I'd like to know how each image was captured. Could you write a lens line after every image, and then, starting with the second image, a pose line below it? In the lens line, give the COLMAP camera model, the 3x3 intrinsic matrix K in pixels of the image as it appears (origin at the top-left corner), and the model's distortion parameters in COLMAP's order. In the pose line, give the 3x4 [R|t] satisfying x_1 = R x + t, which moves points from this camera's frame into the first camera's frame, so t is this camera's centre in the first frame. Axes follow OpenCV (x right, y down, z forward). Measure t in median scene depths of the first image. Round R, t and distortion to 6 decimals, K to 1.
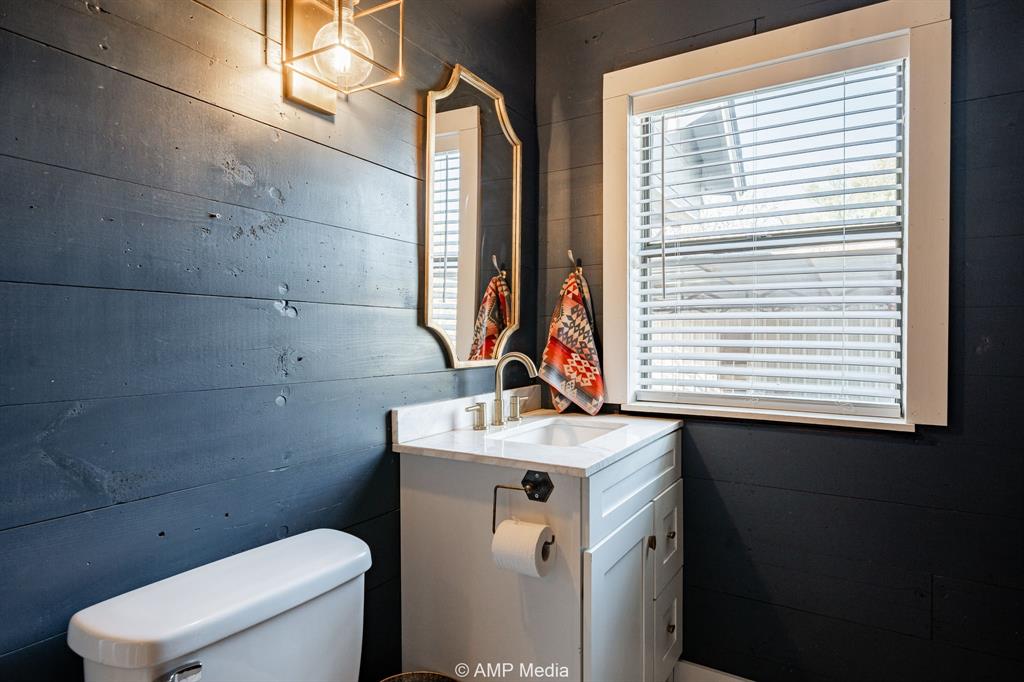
lens RADIAL K [[565.2, 0, 511.2], [0, 565.2, 338.5], [0, 0, 1]] dist [0.007082, -0.004757]
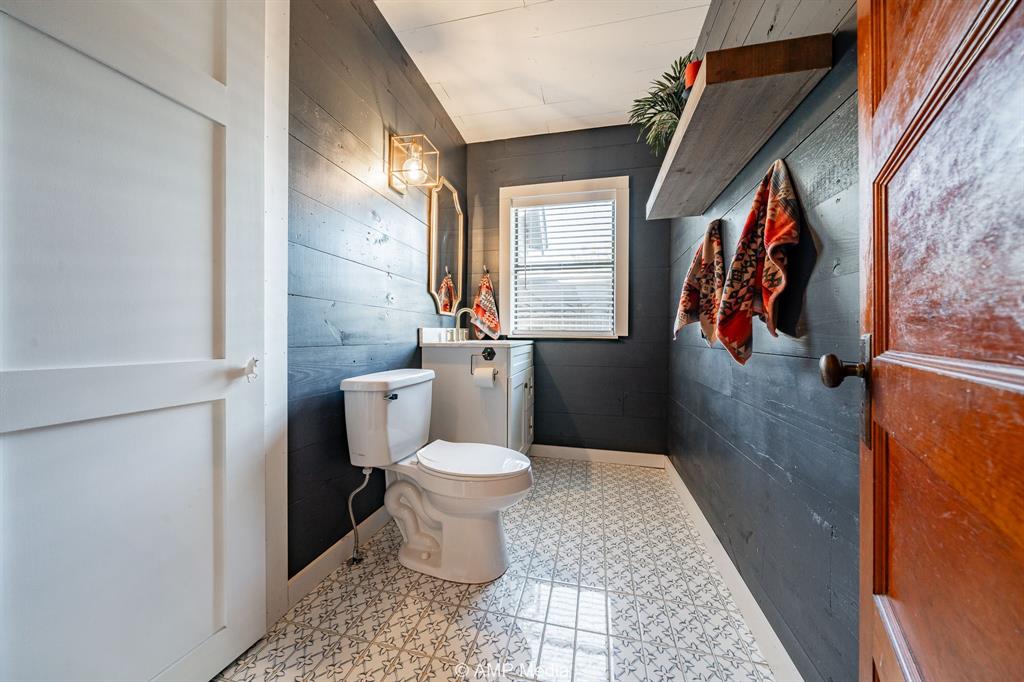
lens RADIAL K [[347.3, 0, 514.0], [0, 347.3, 337.0], [0, 0, 1]] dist [-0.003281, -0.000312]
pose [[0.947541, -0.001354, 0.319632, -0.225141], [-0.000031, 0.999991, 0.004326, 0.118912], [-0.319635, -0.004108, 0.947532, -0.323280]]
